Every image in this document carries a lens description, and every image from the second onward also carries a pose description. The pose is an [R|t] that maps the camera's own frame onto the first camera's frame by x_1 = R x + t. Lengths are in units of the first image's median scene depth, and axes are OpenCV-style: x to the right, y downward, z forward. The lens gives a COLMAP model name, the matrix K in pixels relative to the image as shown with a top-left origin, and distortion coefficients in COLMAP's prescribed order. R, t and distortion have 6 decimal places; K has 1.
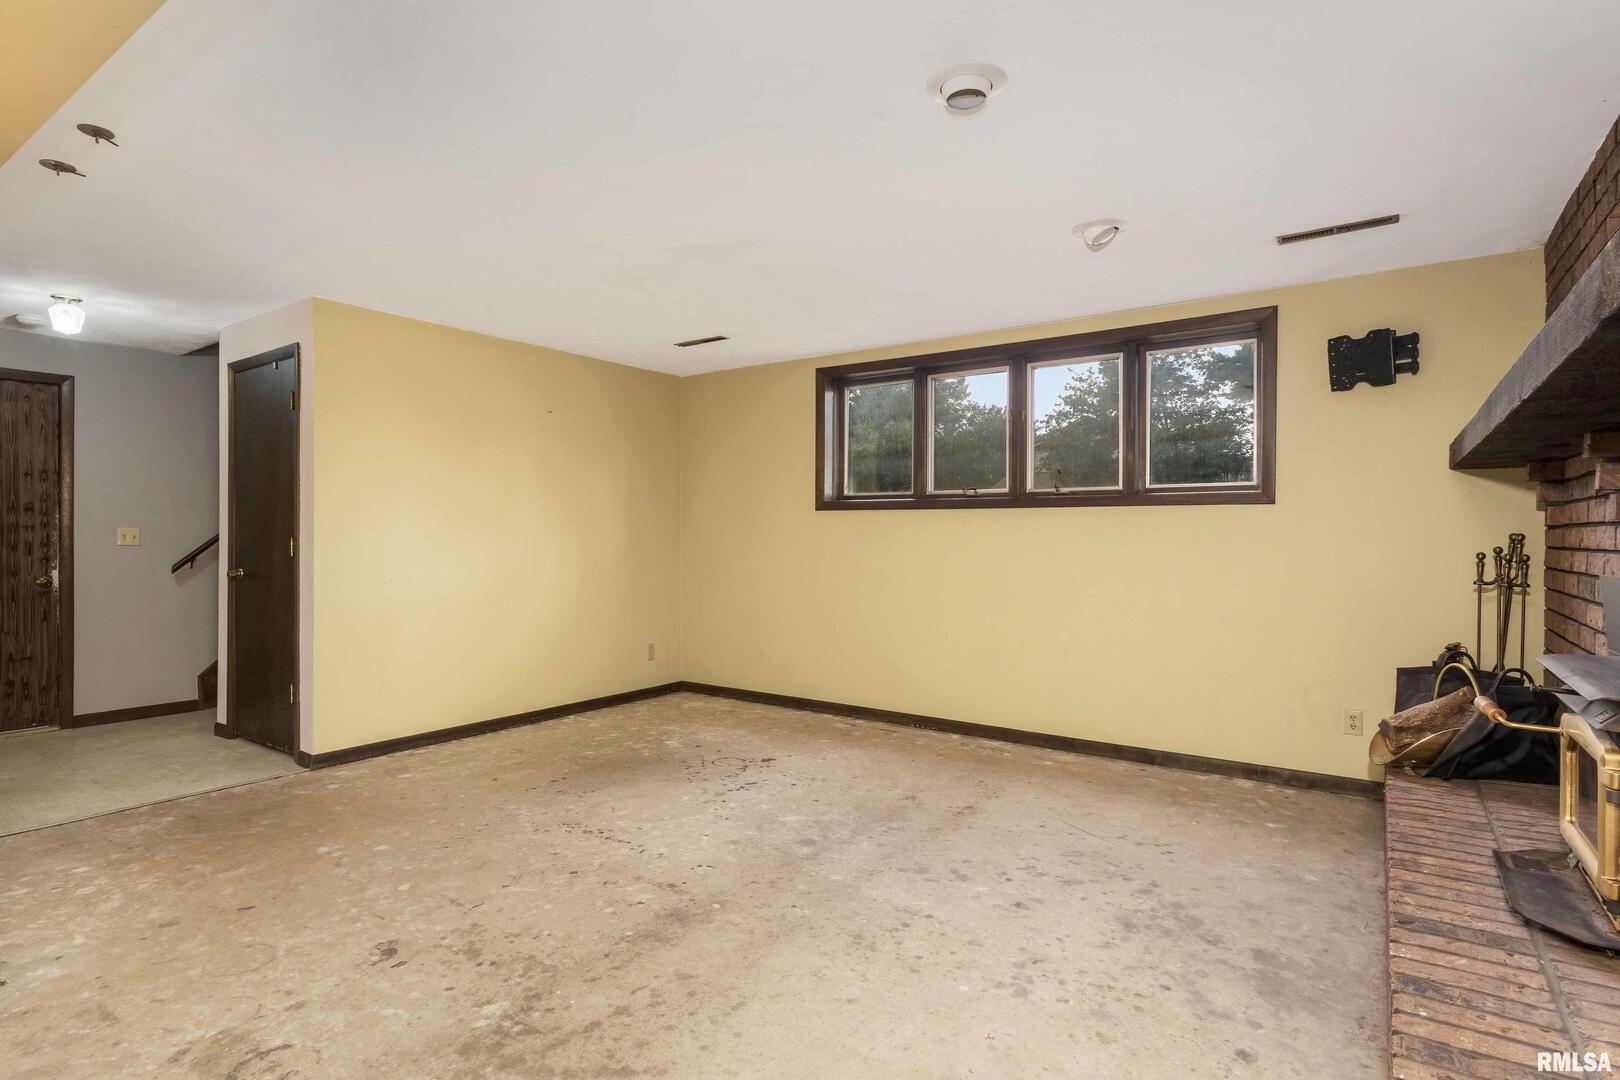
lens RADIAL K [[831.8, 0, 810.0], [0, 831.8, 540.0], [0, 0, 1]] dist [0.004085, 0.000966]
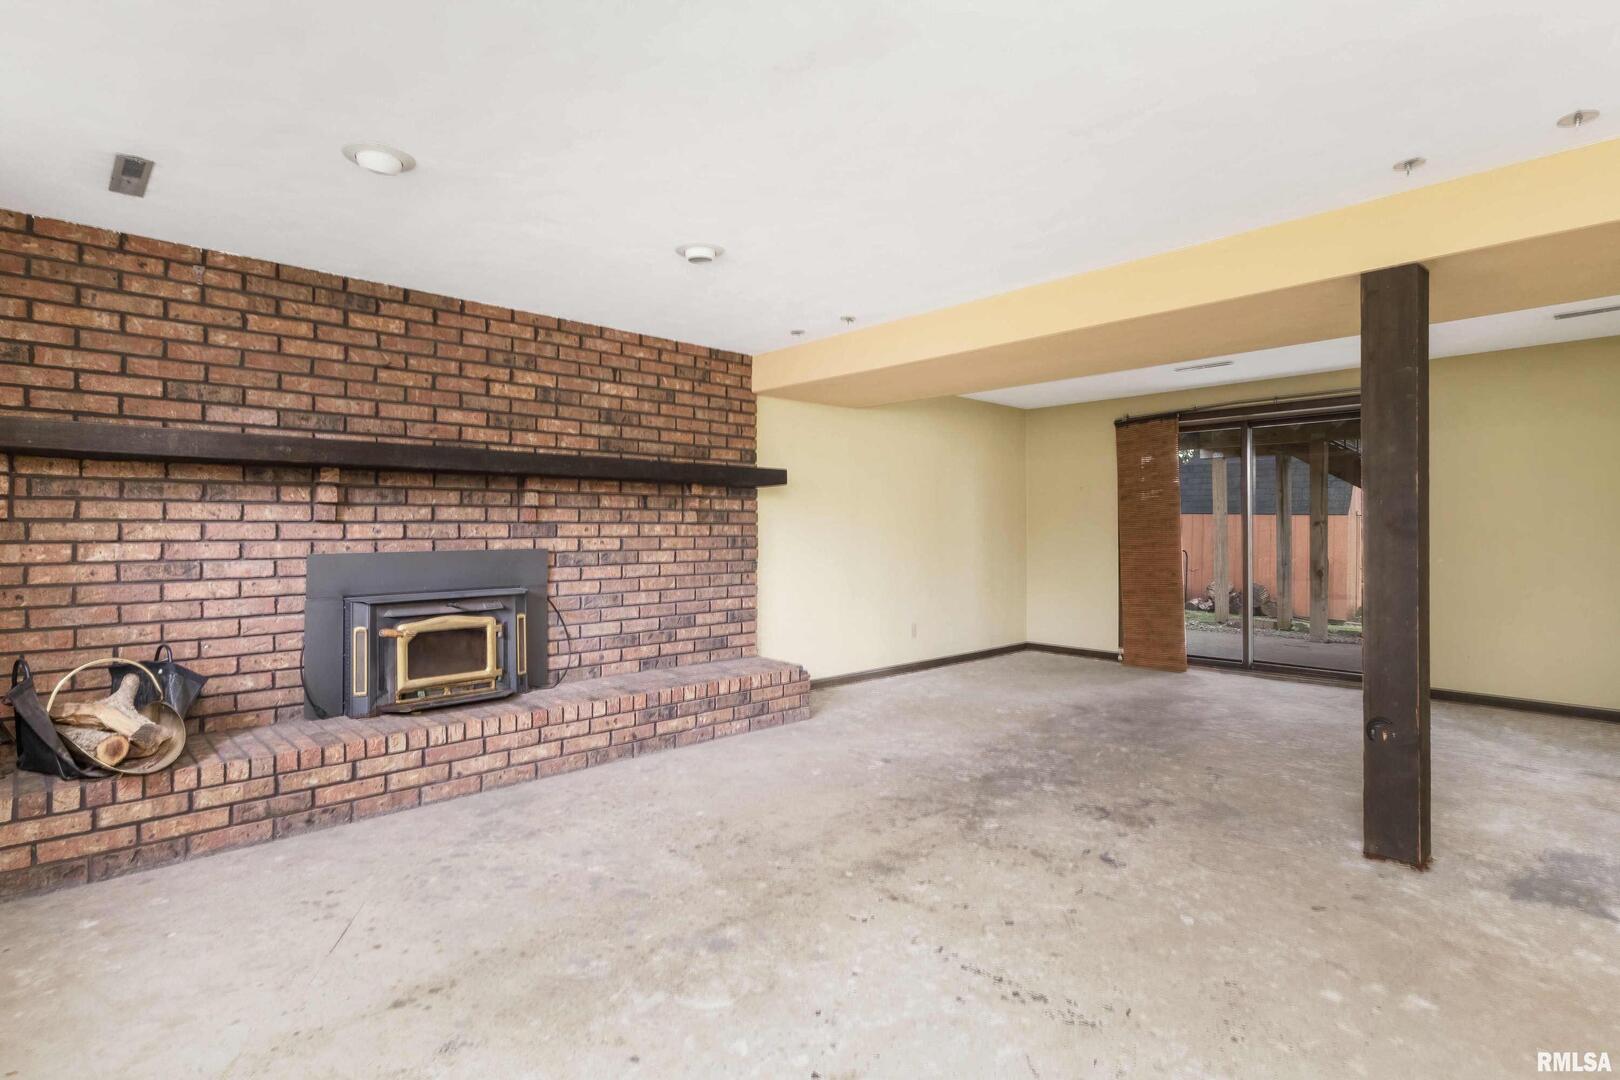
lens RADIAL K [[803.5, 0, 808.6], [0, 803.5, 520.7], [0, 0, 1]] dist [0.000855, 0.000463]
pose [[-0.979974, -0.001702, 0.199119, -0.230401], [-0.002354, 0.999993, -0.003041, -0.013532], [-0.199112, -0.003449, -0.979971, 1.748249]]
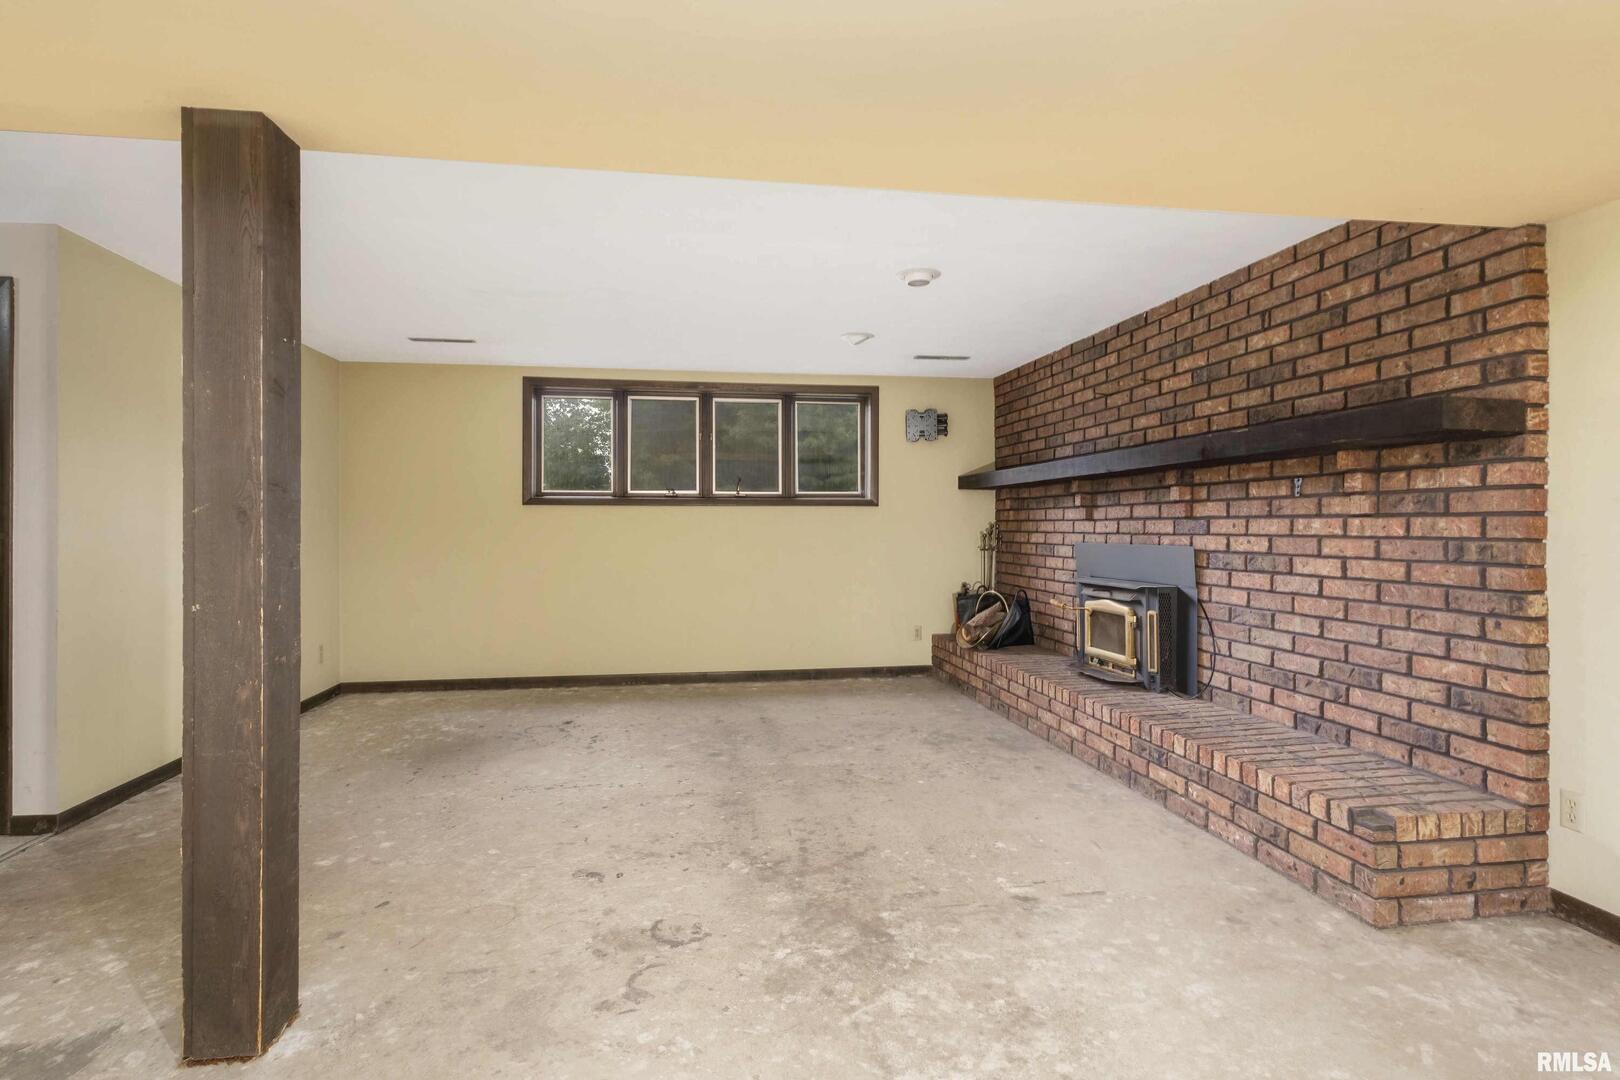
lens RADIAL K [[803.5, 0, 808.6], [0, 803.5, 520.7], [0, 0, 1]] dist [0.000855, 0.000463]
pose [[0.712693, -0.001221, 0.701475, -0.838260], [0.009227, 0.999928, -0.007633, -0.005131], [-0.701415, 0.011912, 0.712653, -0.041933]]
